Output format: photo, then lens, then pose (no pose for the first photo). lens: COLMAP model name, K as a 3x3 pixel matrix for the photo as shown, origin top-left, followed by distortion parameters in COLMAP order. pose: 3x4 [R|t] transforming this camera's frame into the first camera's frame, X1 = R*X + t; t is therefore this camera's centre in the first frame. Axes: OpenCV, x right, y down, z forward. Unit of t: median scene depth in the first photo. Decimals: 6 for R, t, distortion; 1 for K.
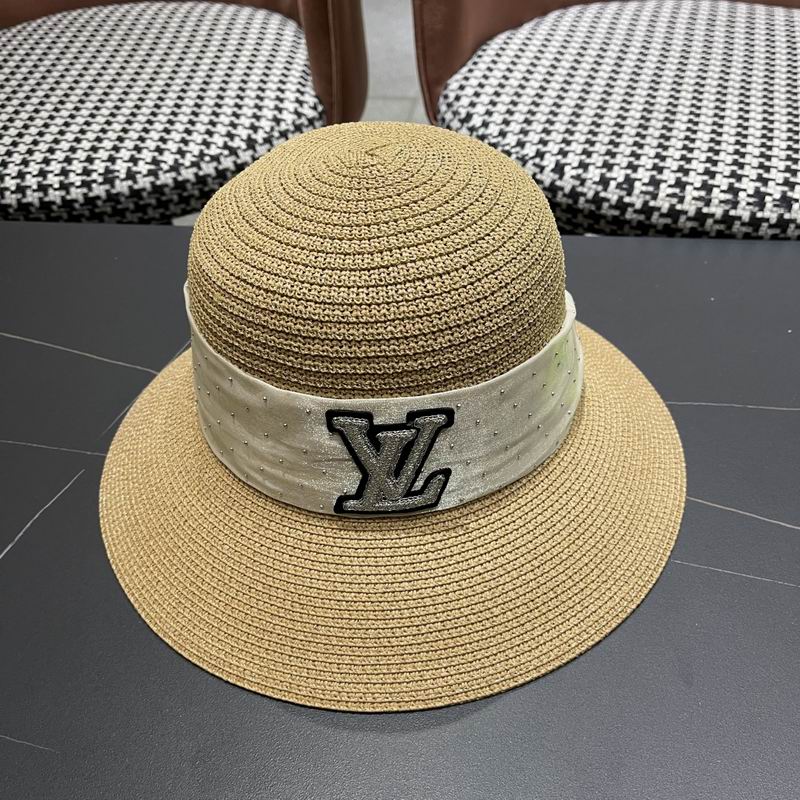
lens RADIAL K [[831.3, 0, 403.7], [0, 831.3, 406.4], [0, 0, 1]] dist [0.016210, 0.000000]
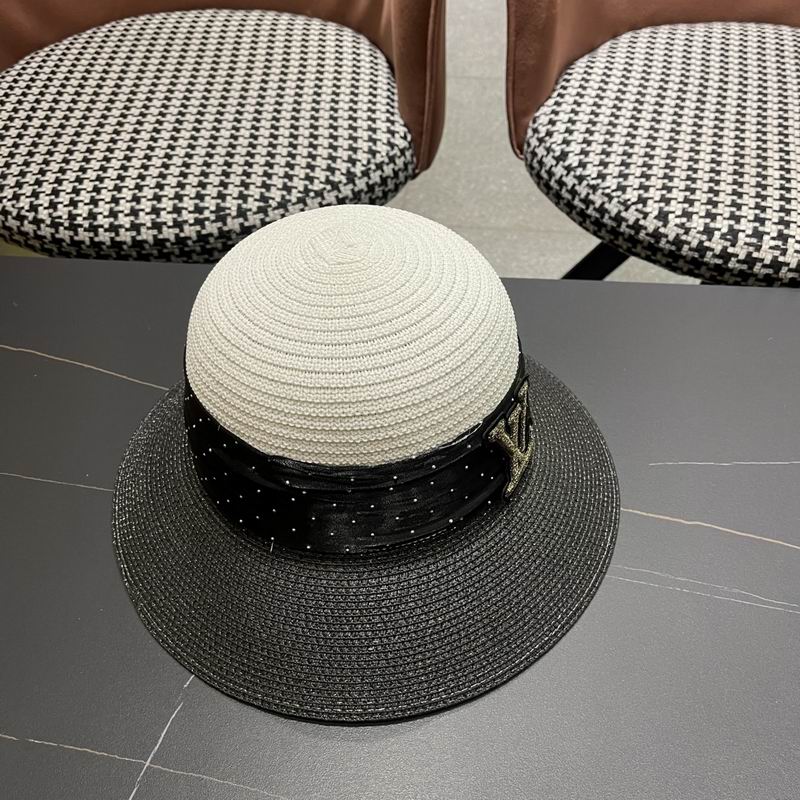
lens RADIAL K [[831.3, 0, 396.5], [0, 831.3, 407.5], [0, 0, 1]] dist [0.016210, 0.000000]
pose [[0.998999, -0.005728, 0.044354, -0.183338], [0.002758, 0.997767, 0.066739, -0.105270], [-0.044637, -0.066550, 0.996784, -0.051248]]
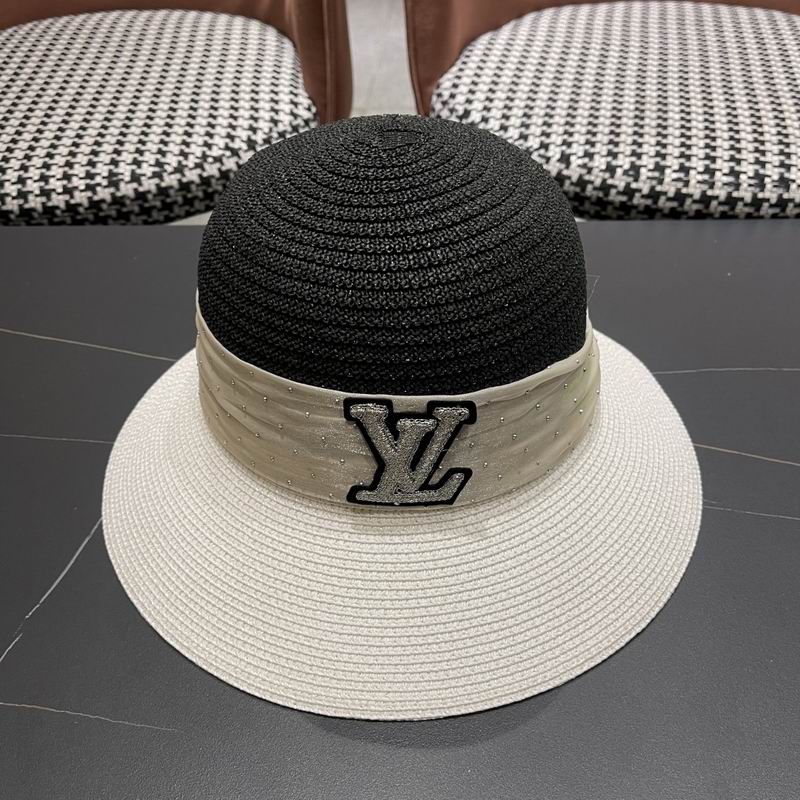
lens RADIAL K [[831.3, 0, 397.4], [0, 831.3, 404.0], [0, 0, 1]] dist [0.016210, 0.000000]
pose [[0.995744, -0.047479, 0.078995, -0.107765], [0.049204, 0.998588, -0.020035, 0.027380], [-0.077933, 0.023836, 0.996674, -0.008555]]
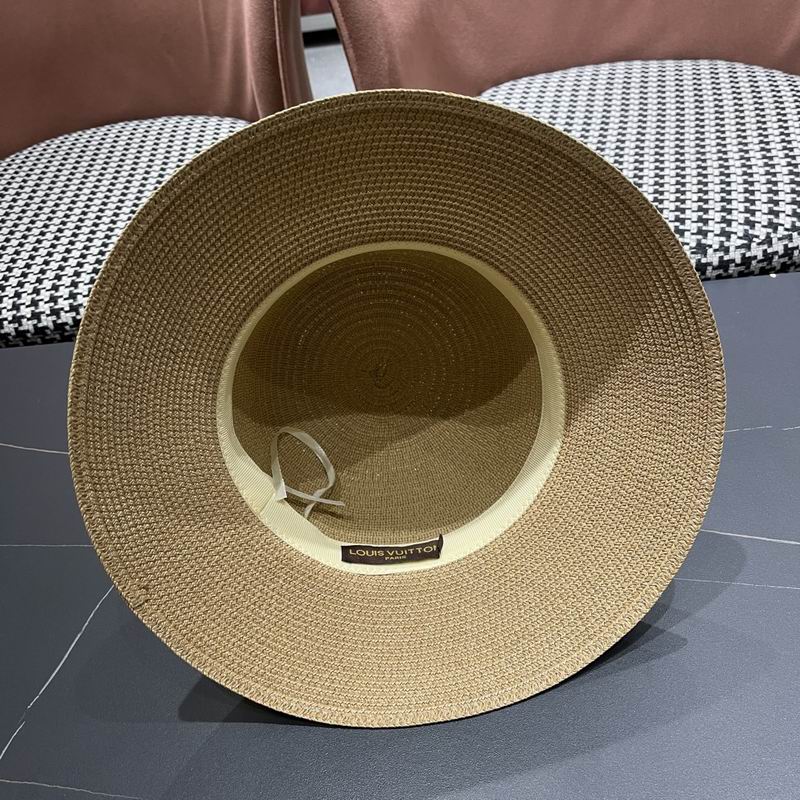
lens RADIAL K [[831.3, 0, 411.0], [0, 831.3, 410.1], [0, 0, 1]] dist [0.016210, 0.000000]
pose [[0.991672, -0.128442, 0.009448, 0.016384], [0.128694, 0.991088, -0.034385, -0.029833], [-0.004948, 0.035314, 0.999364, -0.121896]]
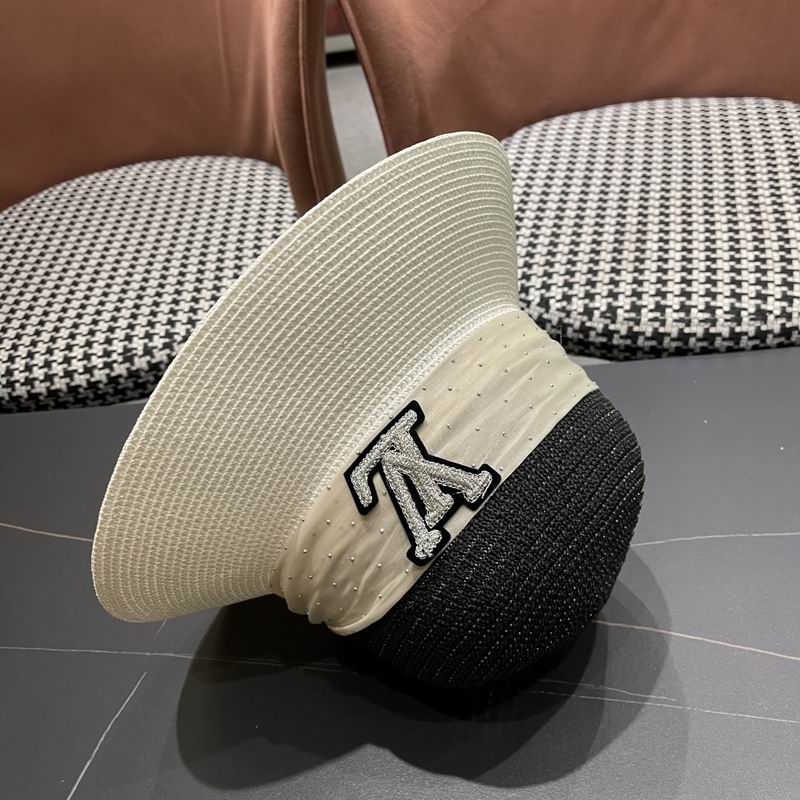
lens RADIAL K [[831.3, 0, 397.2], [0, 831.3, 400.4], [0, 0, 1]] dist [0.016210, 0.000000]
pose [[0.991830, -0.126229, -0.018450, 0.002624], [0.125027, 0.990572, -0.055988, -0.114529], [0.025343, 0.053224, 0.998261, -0.057967]]
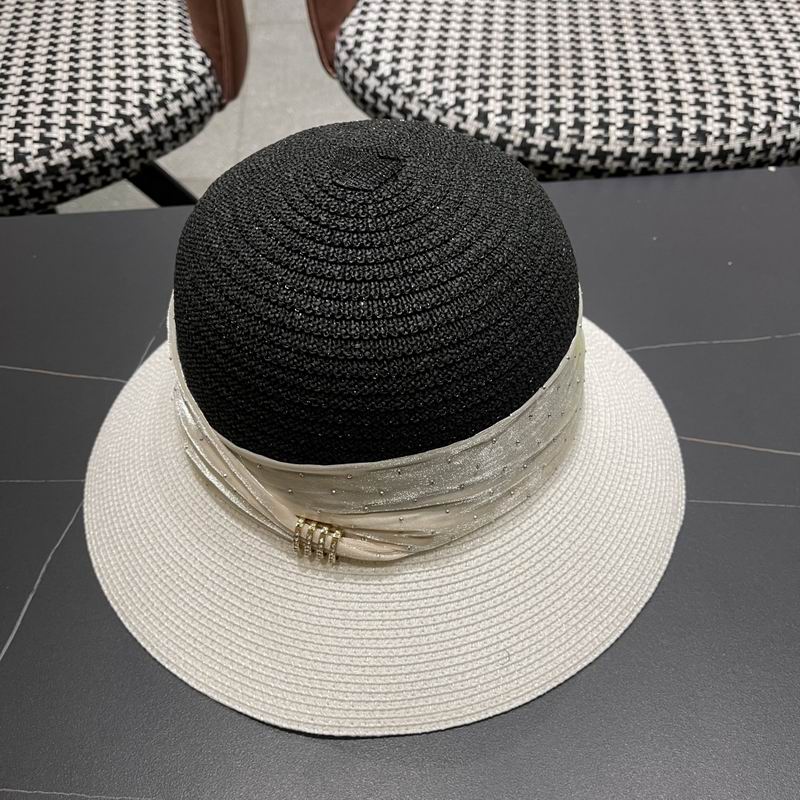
lens RADIAL K [[831.3, 0, 401.6], [0, 831.3, 407.6], [0, 0, 1]] dist [0.016210, 0.000000]
pose [[0.973810, -0.141393, 0.178049, -0.123891], [0.123565, 0.986488, 0.107576, -0.056154], [-0.190854, -0.082758, 0.978124, 0.012291]]
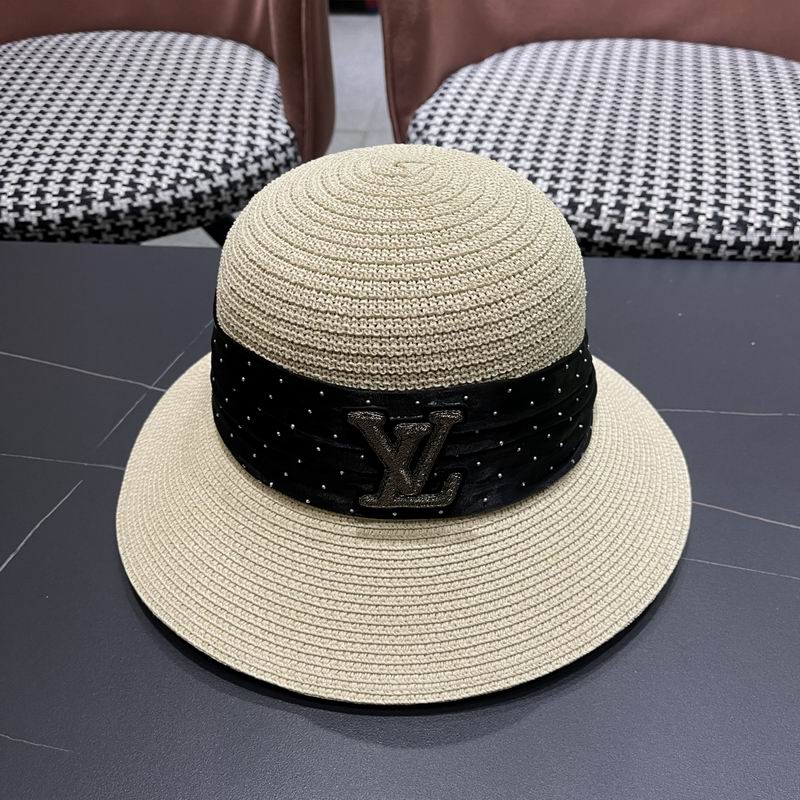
lens RADIAL K [[831.3, 0, 398.5], [0, 831.3, 405.3], [0, 0, 1]] dist [0.016210, 0.000000]
pose [[0.997654, -0.008007, 0.067982, -0.046771], [0.010741, 0.999144, -0.039945, 0.019321], [-0.067604, 0.040582, 0.996887, -0.021214]]
